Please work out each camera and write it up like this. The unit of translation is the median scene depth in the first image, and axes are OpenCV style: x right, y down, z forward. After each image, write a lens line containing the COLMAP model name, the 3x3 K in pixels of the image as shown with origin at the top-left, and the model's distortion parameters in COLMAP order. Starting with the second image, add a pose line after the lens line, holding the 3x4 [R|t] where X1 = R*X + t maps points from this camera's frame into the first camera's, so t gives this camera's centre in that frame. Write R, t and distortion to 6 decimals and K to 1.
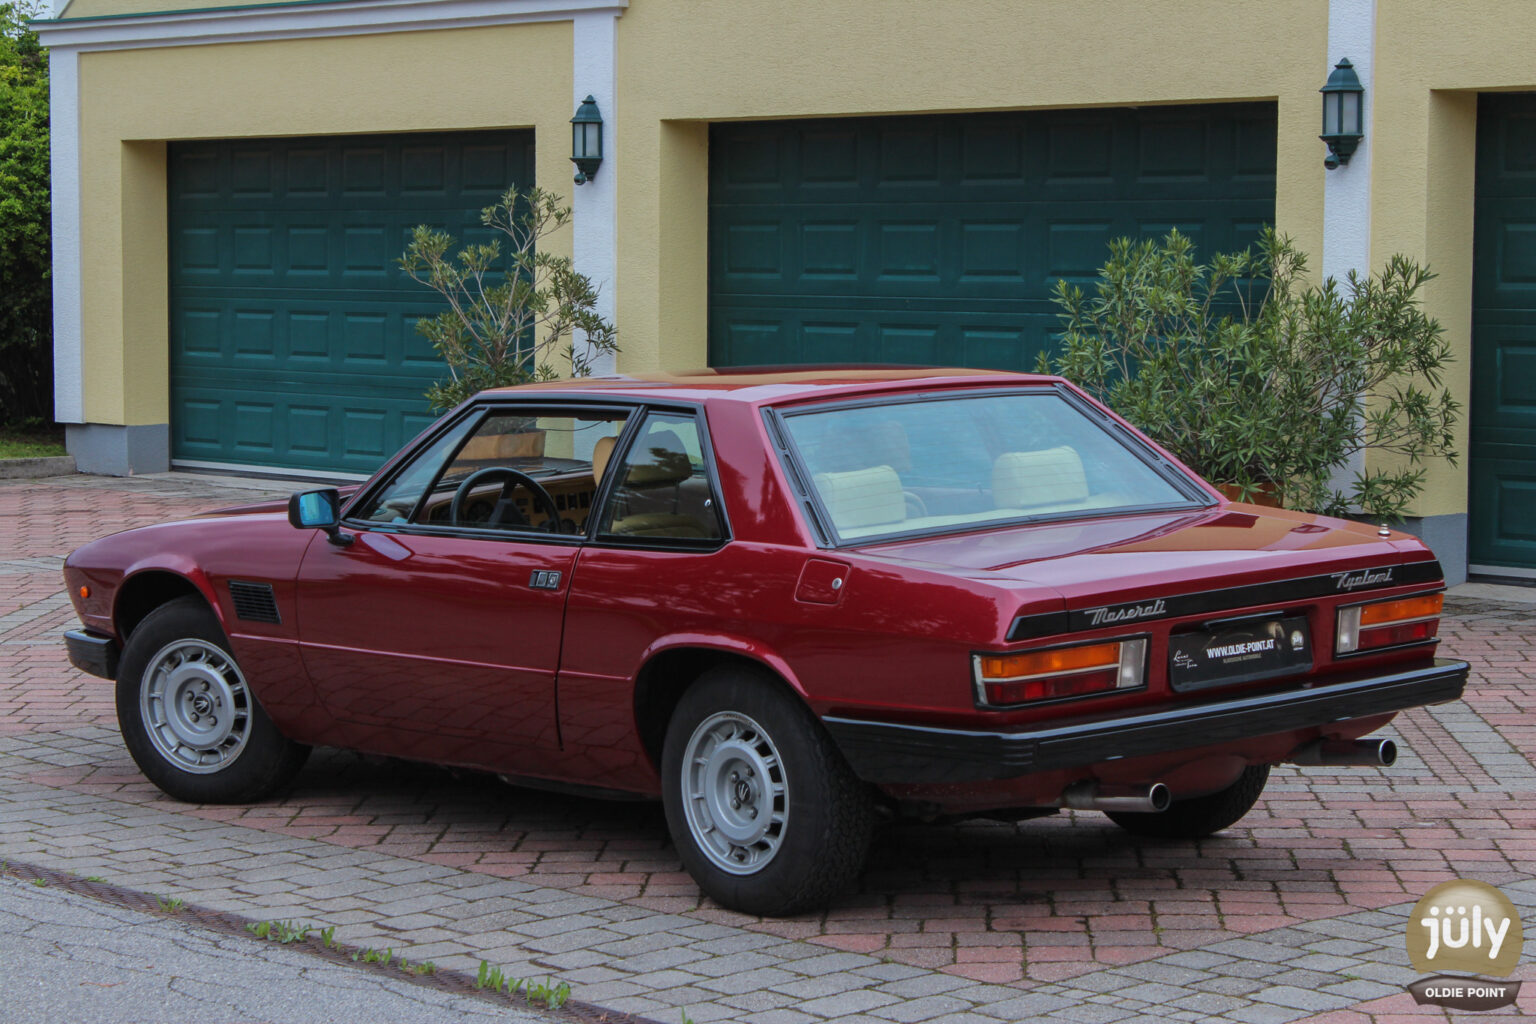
lens RADIAL K [[3666.0, 0, 767.6], [0, 3666.0, 523.9], [0, 0, 1]] dist [0.089115, 0.000000]
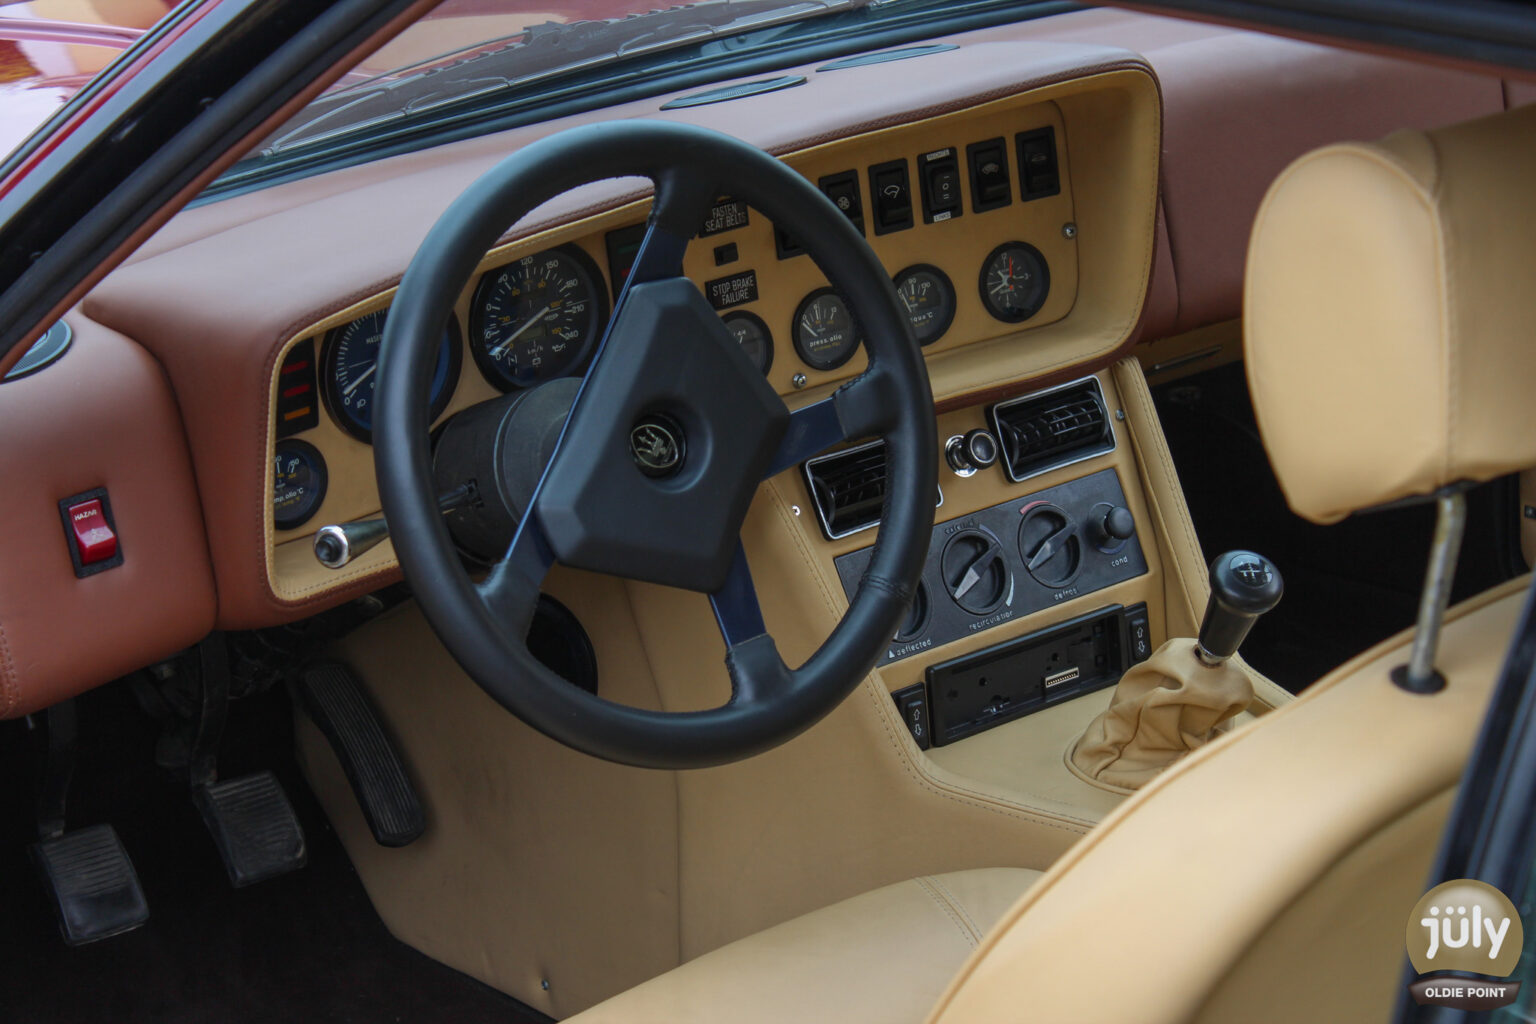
lens RADIAL K [[3666.0, 0, 768.0], [0, 3666.0, 509.7], [0, 0, 1]] dist [0.089115, 0.000000]
pose [[0.999655, -0.006034, -0.025544, -0.064559], [0.012015, 0.970462, 0.240953, -0.045858], [0.023336, -0.241177, 0.970201, 0.861340]]
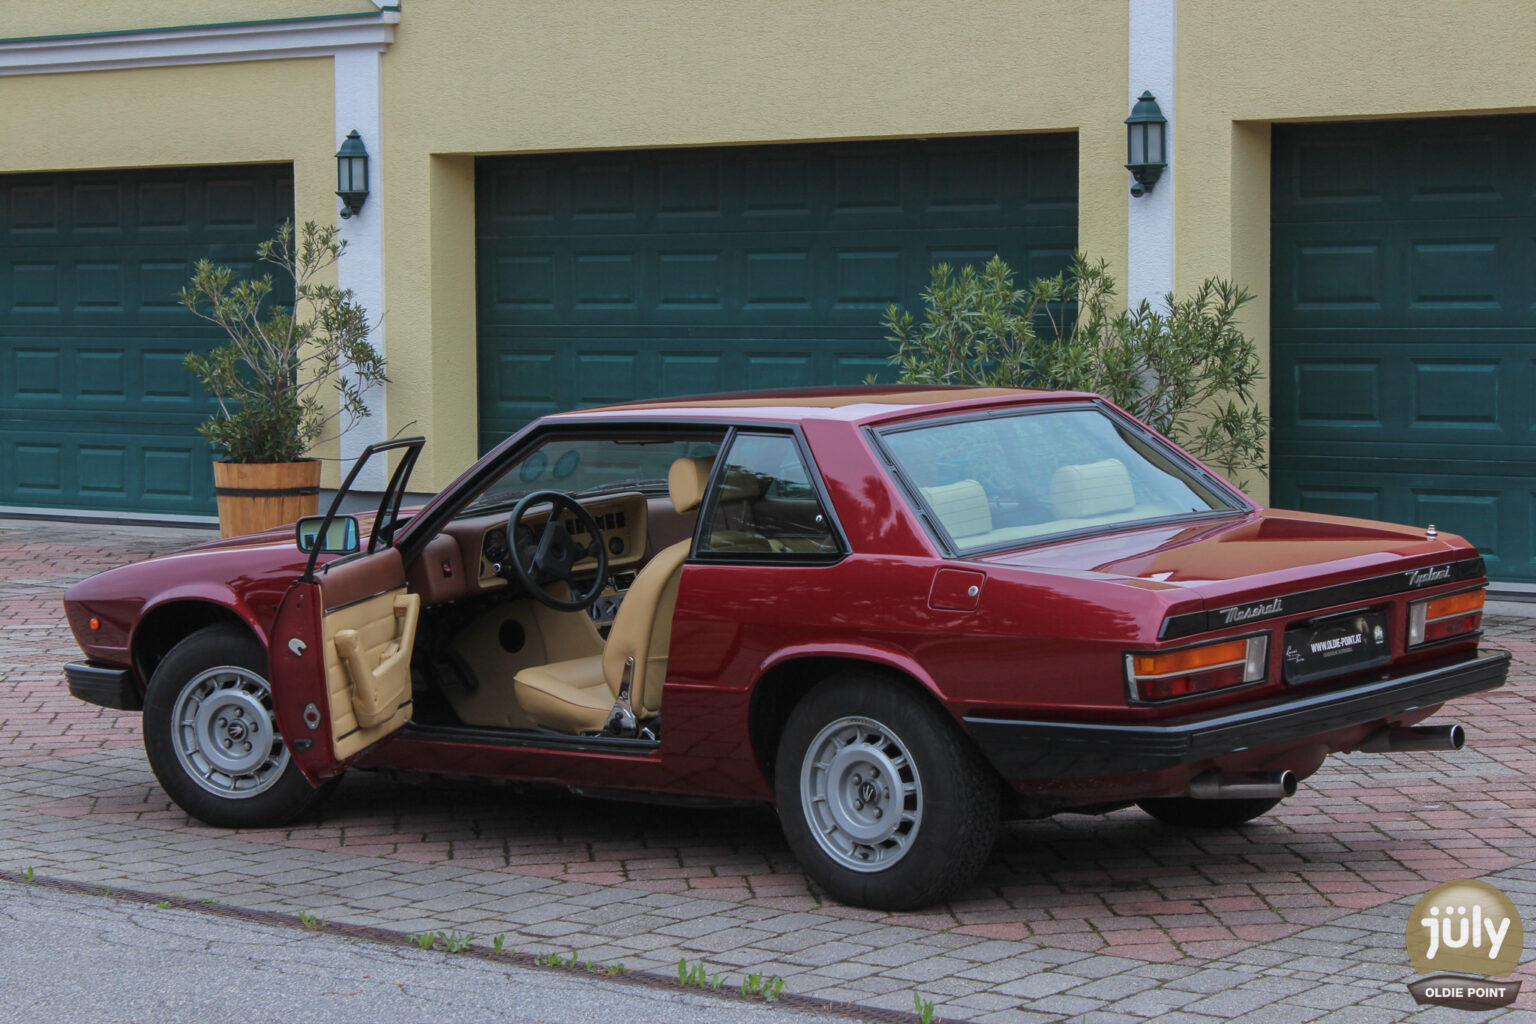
lens RADIAL K [[3666.0, 0, 773.1], [0, 3666.0, 503.2], [0, 0, 1]] dist [0.089115, 0.000000]
pose [[0.989553, -0.020719, 0.142670, -0.168983], [0.022753, 0.999661, -0.012644, 0.002766], [-0.142359, 0.015758, 0.989690, -0.032141]]
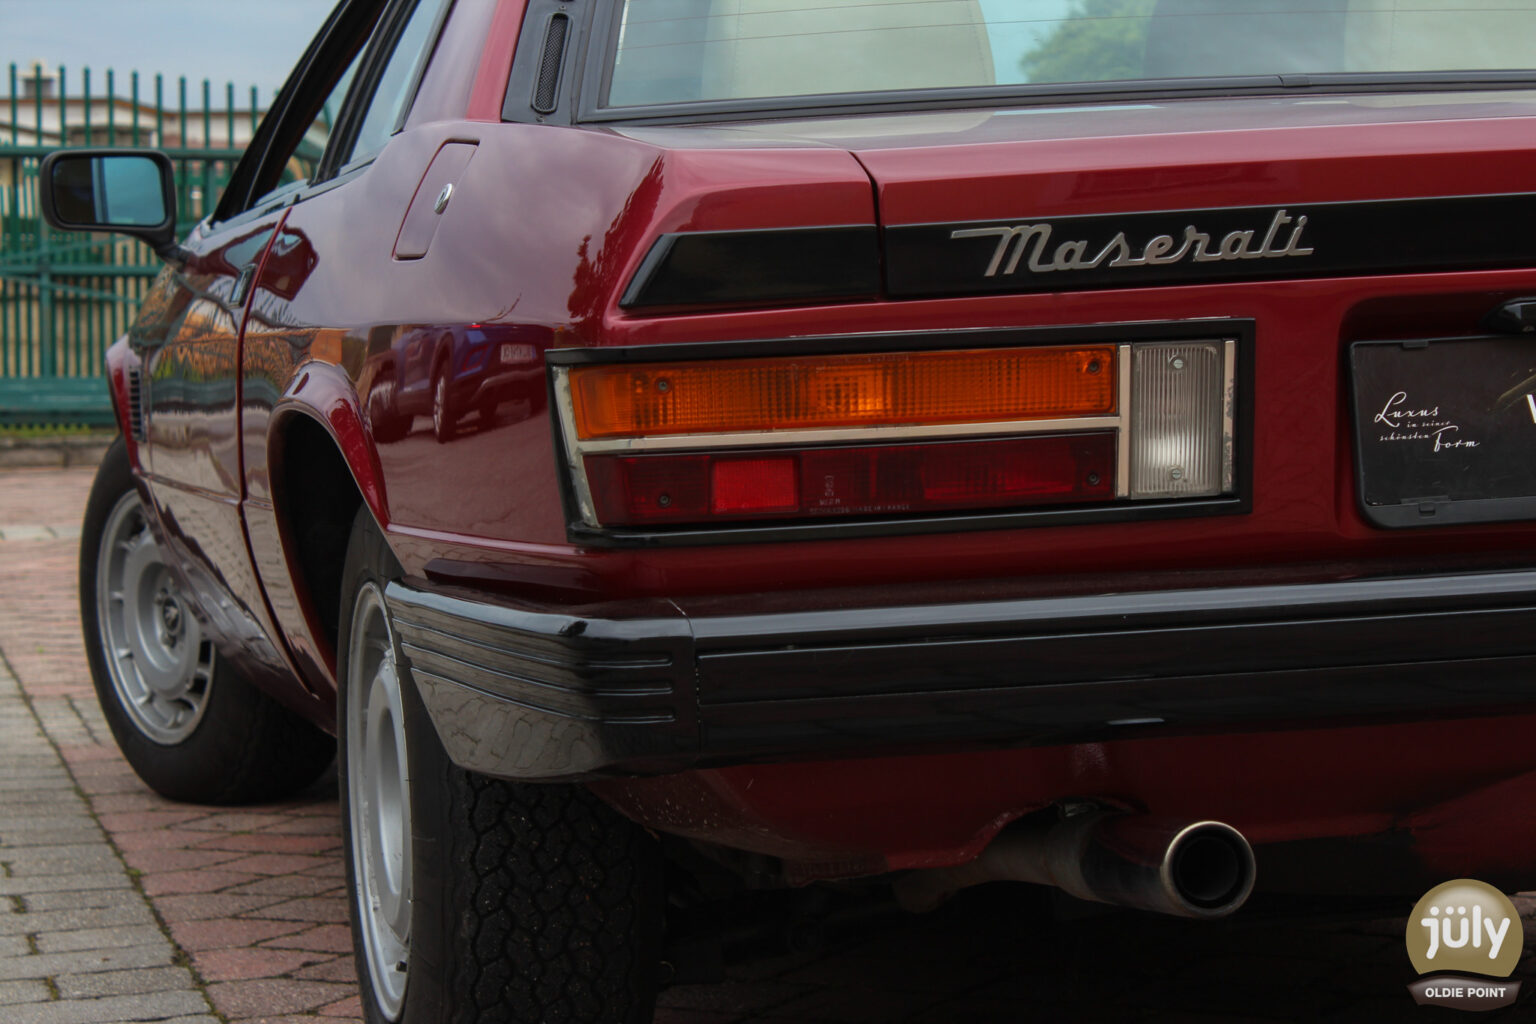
lens RADIAL K [[3666.0, 0, 776.5], [0, 3666.0, 505.7], [0, 0, 1]] dist [0.089115, 0.000000]
pose [[0.893800, 0.014075, -0.448245, 0.181809], [-0.023089, 0.999626, -0.014651, 0.044576], [0.447872, 0.023445, 0.893790, 0.634802]]
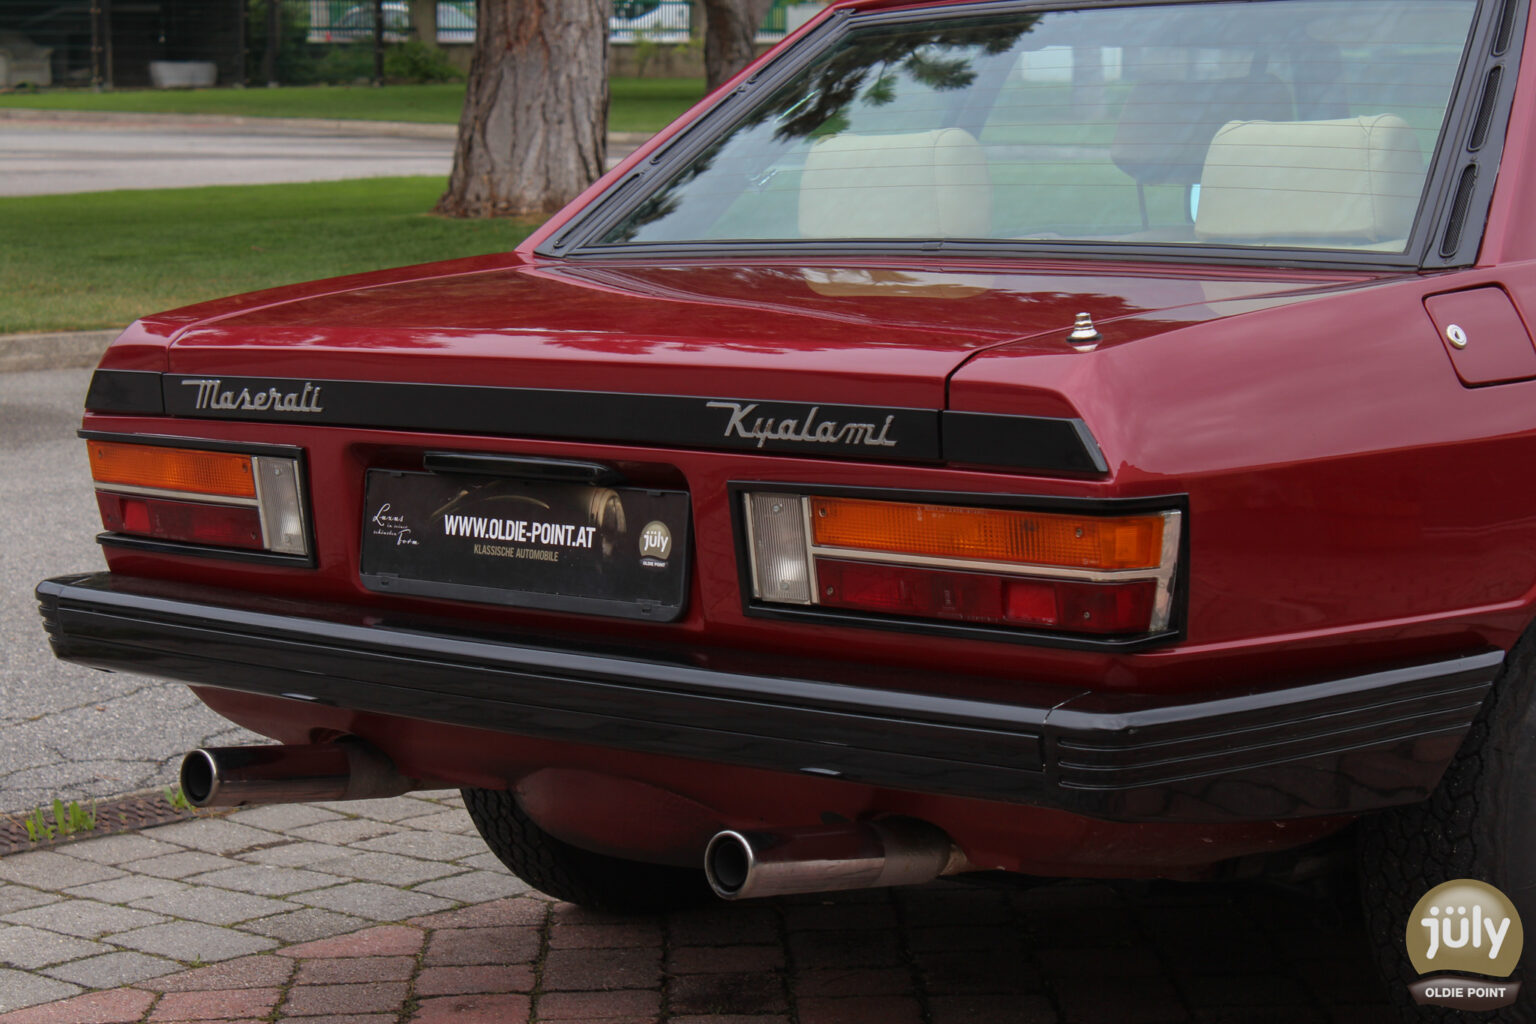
lens RADIAL K [[3666.0, 0, 768.2], [0, 3666.0, 526.1], [0, 0, 1]] dist [0.089115, 0.000000]
pose [[0.080989, 0.129681, -0.988243, 0.519841], [-0.075440, 0.989453, 0.123658, -0.021621], [0.993856, 0.064538, 0.089918, 0.904776]]
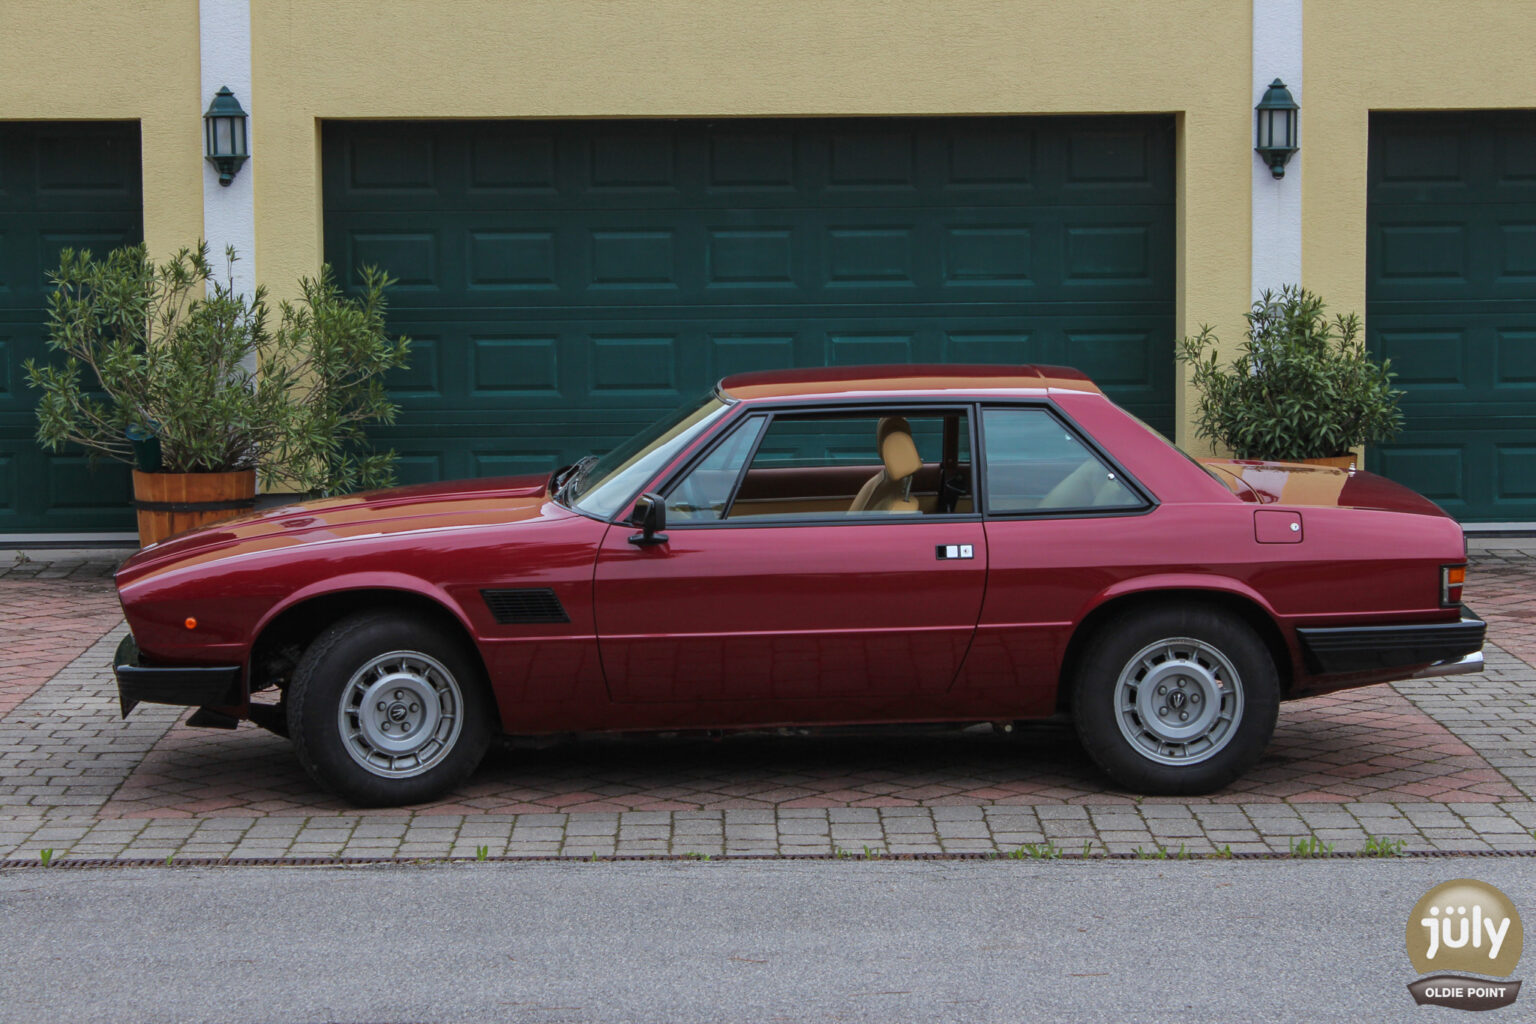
lens RADIAL K [[3666.0, 0, 773.9], [0, 3666.0, 516.3], [0, 0, 1]] dist [0.089115, 0.000000]
pose [[0.641678, -0.068954, 0.763868, -0.994427], [0.065700, 0.997231, 0.034830, -0.041124], [-0.764155, 0.027836, 0.644431, 0.265506]]
